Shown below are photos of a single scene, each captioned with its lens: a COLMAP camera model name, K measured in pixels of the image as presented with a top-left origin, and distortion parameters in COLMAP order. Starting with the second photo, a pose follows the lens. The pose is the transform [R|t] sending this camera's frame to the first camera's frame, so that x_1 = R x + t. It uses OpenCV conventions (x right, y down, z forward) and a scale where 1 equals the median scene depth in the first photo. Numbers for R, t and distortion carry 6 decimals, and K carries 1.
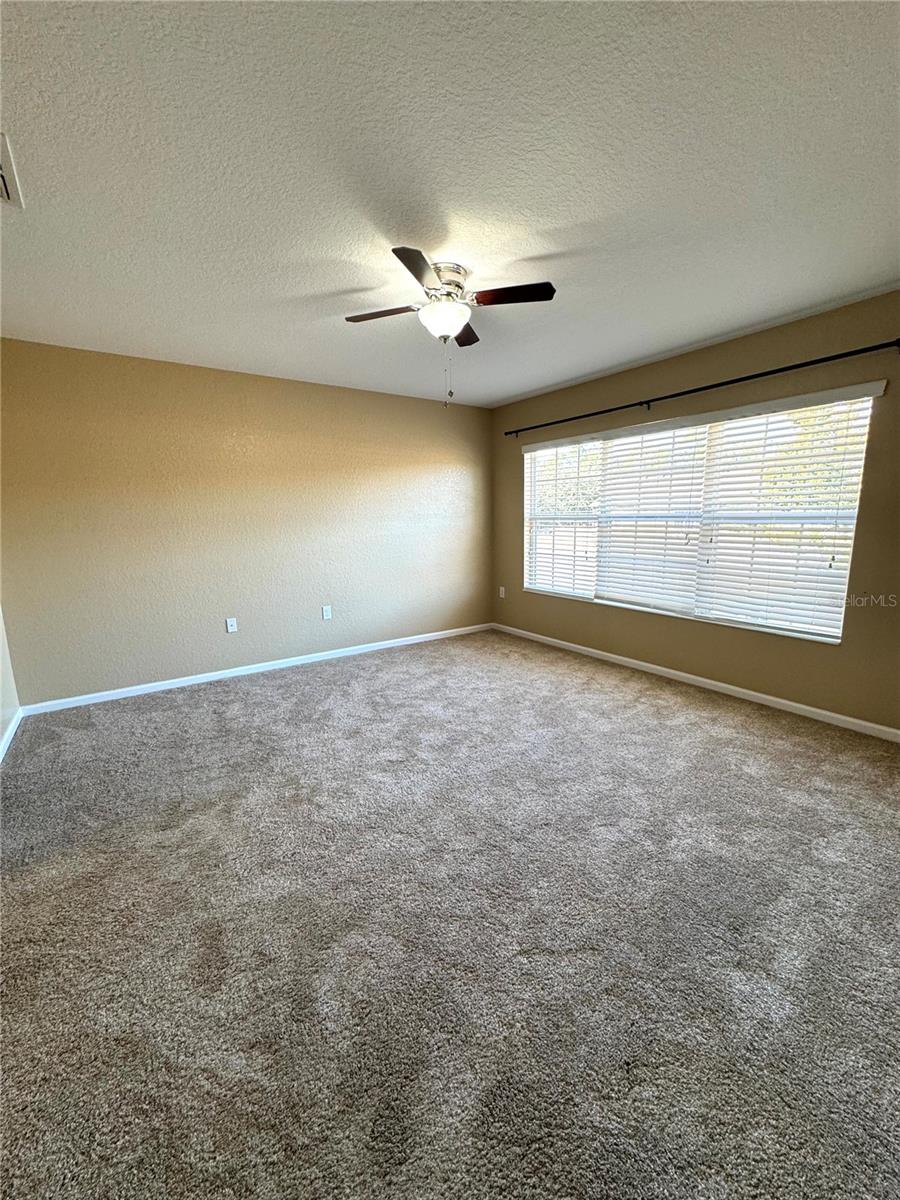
lens RADIAL K [[478.8, 0, 450.5], [0, 478.8, 601.2], [0, 0, 1]] dist [-0.003300, 0.000813]
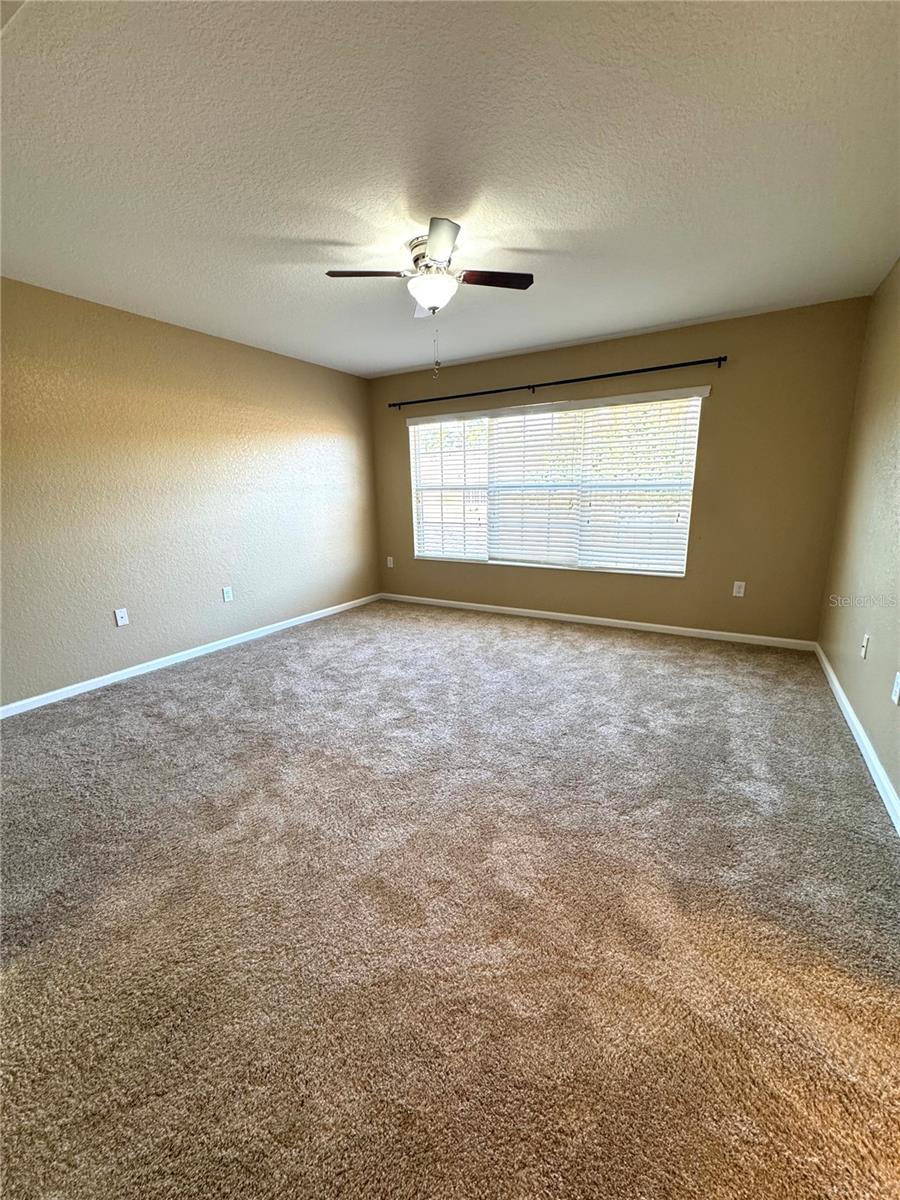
lens RADIAL K [[478.8, 0, 449.4], [0, 478.8, 602.0], [0, 0, 1]] dist [-0.003300, 0.000813]
pose [[0.909575, -0.096290, 0.404229, -0.376976], [0.077218, 0.995005, 0.063264, 0.021088], [-0.408301, -0.026330, 0.912467, 0.008236]]
